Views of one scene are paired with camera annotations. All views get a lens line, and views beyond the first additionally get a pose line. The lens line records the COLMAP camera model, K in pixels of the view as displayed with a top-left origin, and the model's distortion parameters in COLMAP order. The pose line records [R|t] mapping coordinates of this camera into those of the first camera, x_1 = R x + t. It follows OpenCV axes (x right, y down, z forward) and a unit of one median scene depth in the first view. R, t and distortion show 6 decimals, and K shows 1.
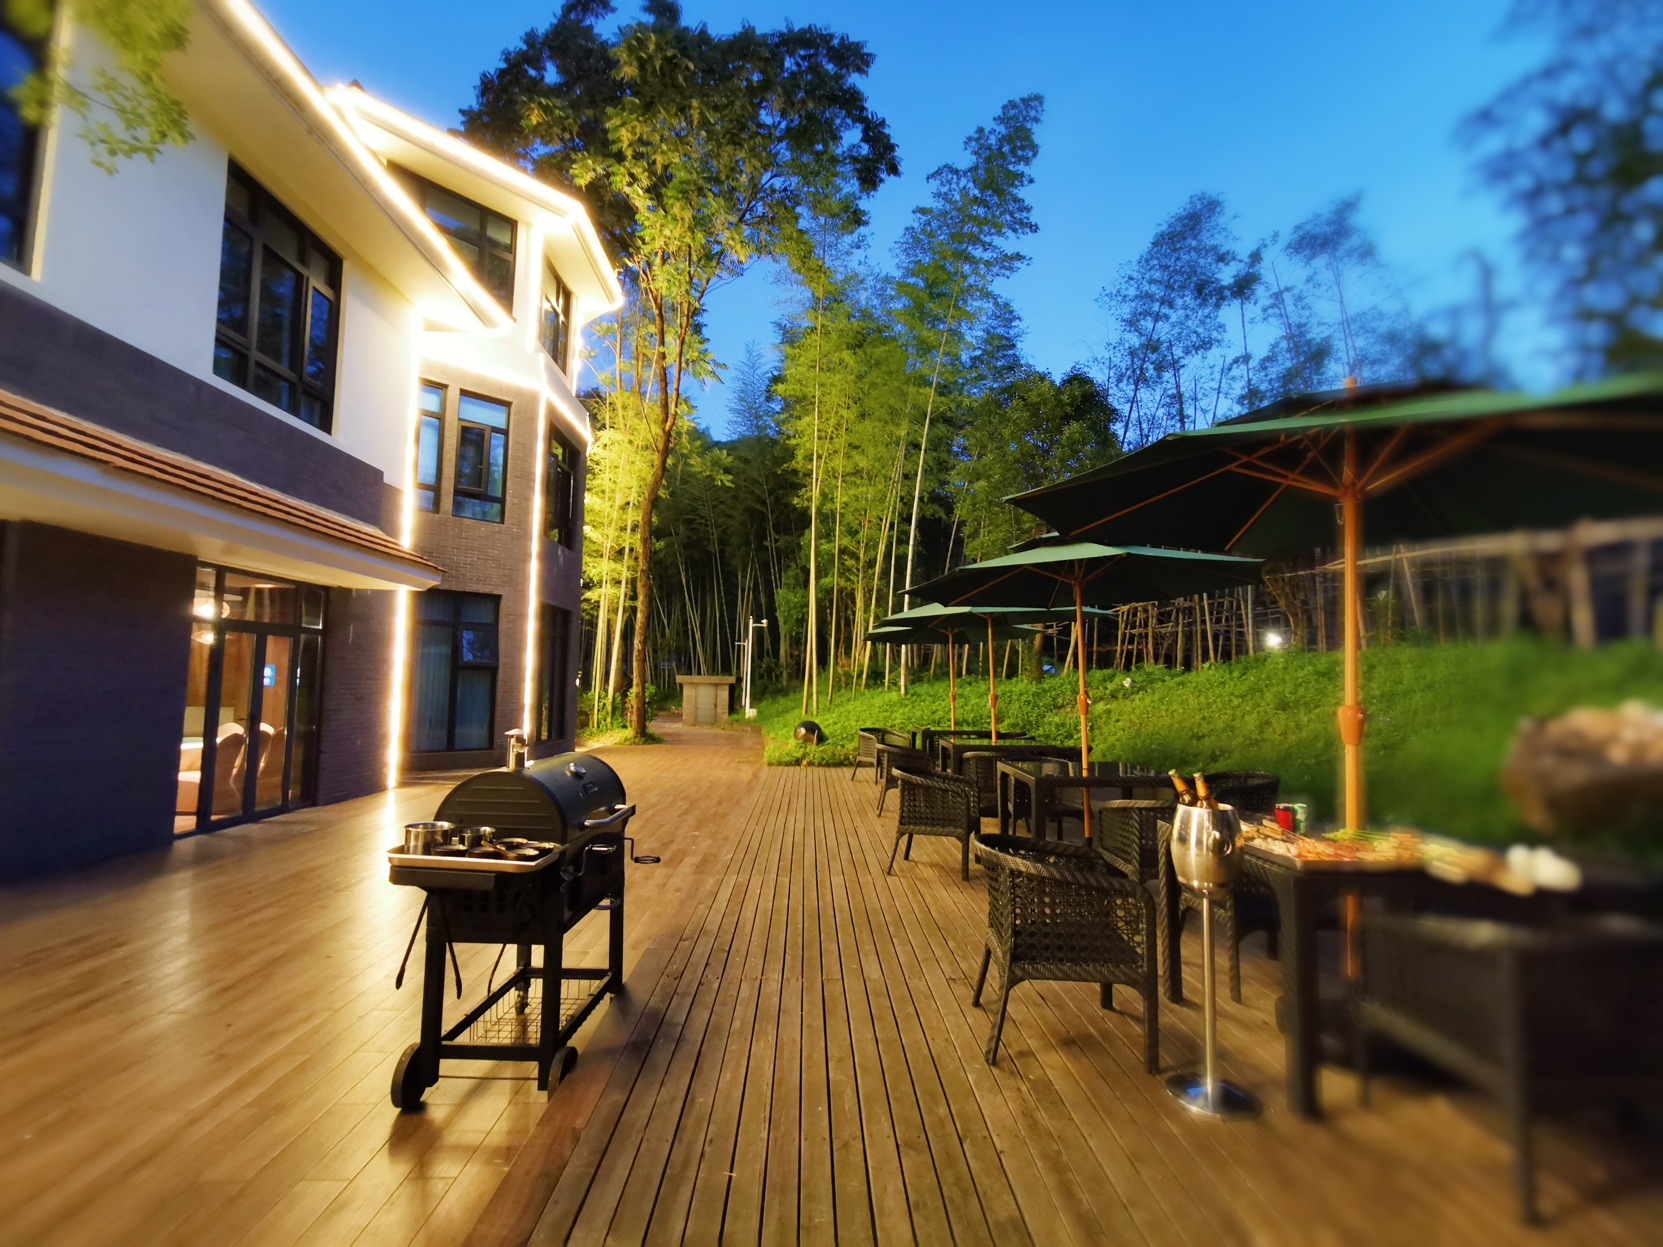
lens RADIAL K [[767.8, 0, 831.5], [0, 767.8, 623.5], [0, 0, 1]] dist [0.001345, 0.000117]
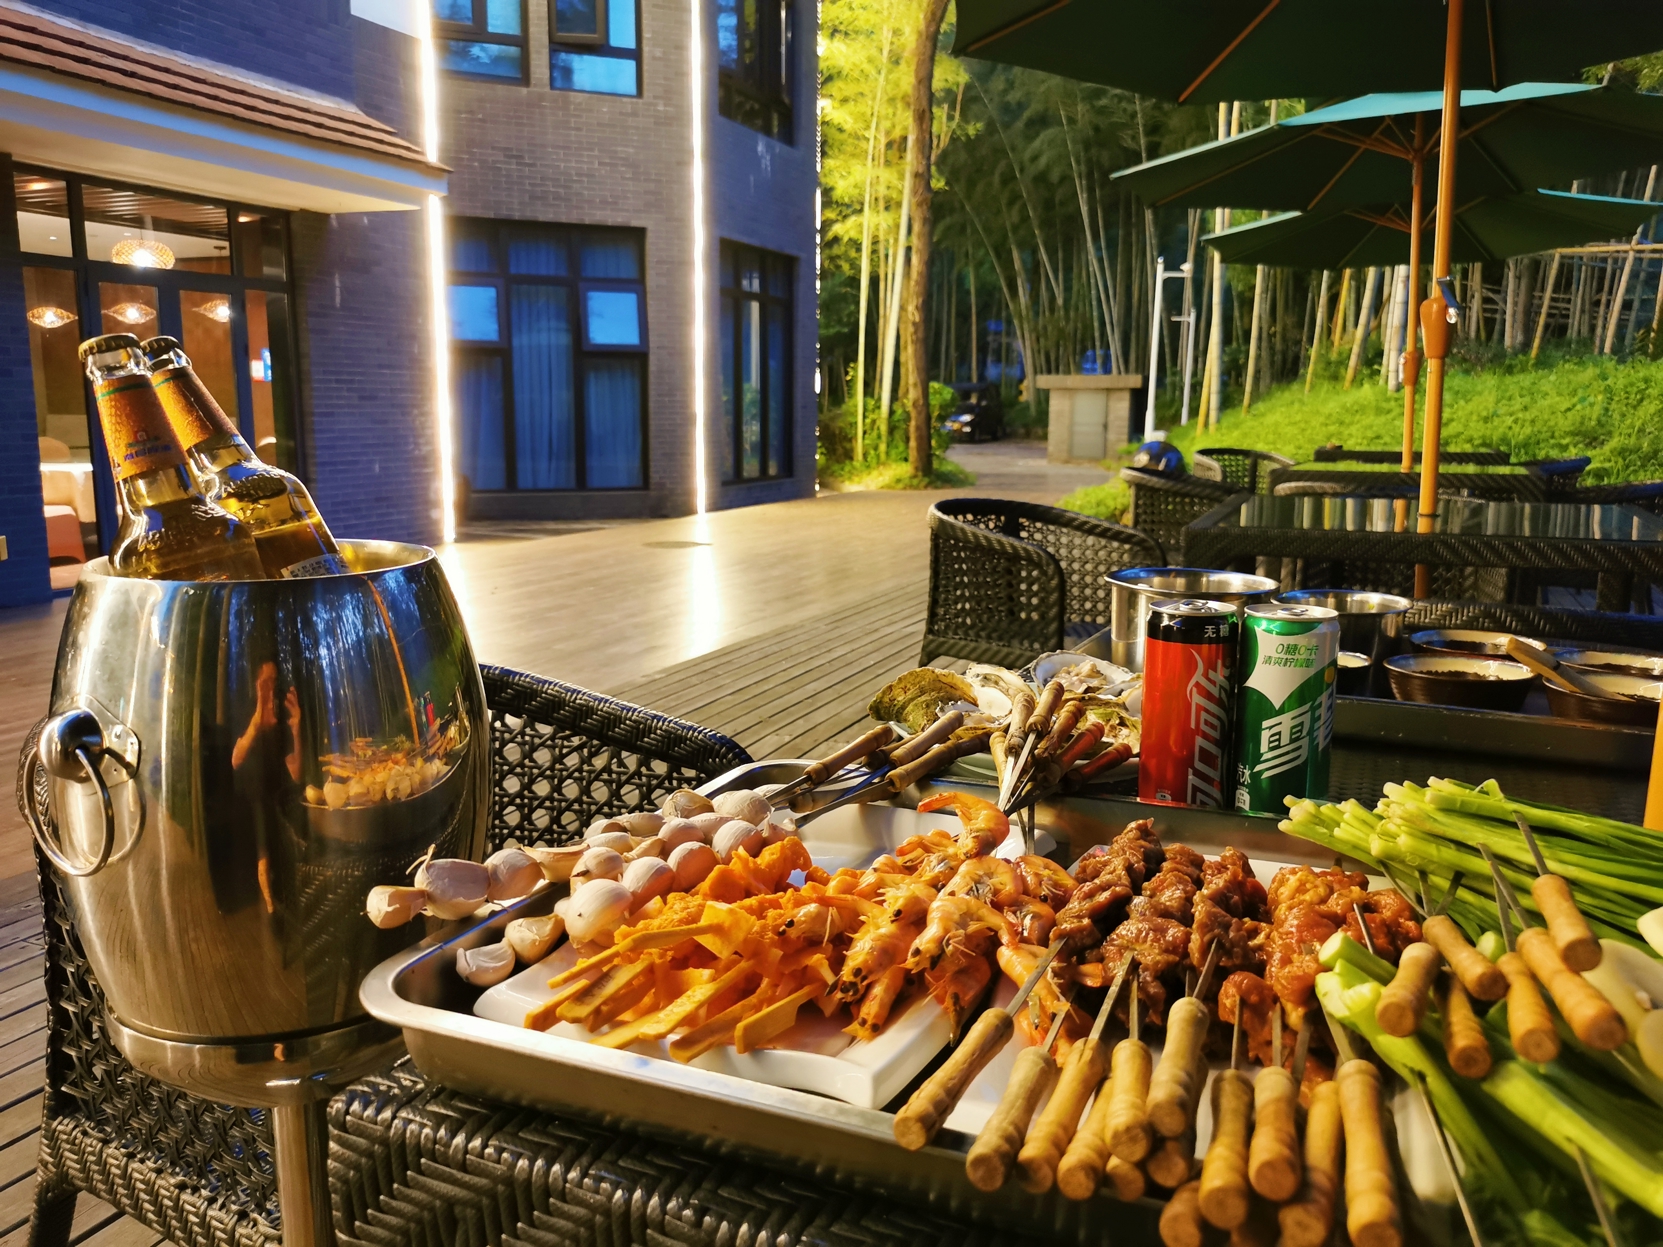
lens RADIAL K [[1276.5, 0, 831.5], [0, 1276.5, 623.5], [0, 0, 1]] dist [0.013351, 0.004618]
pose [[0.921122, 0.054993, -0.385370, 0.094914], [0.043327, 0.969336, 0.241888, 0.025956], [0.386855, -0.239505, 0.890494, 0.109309]]
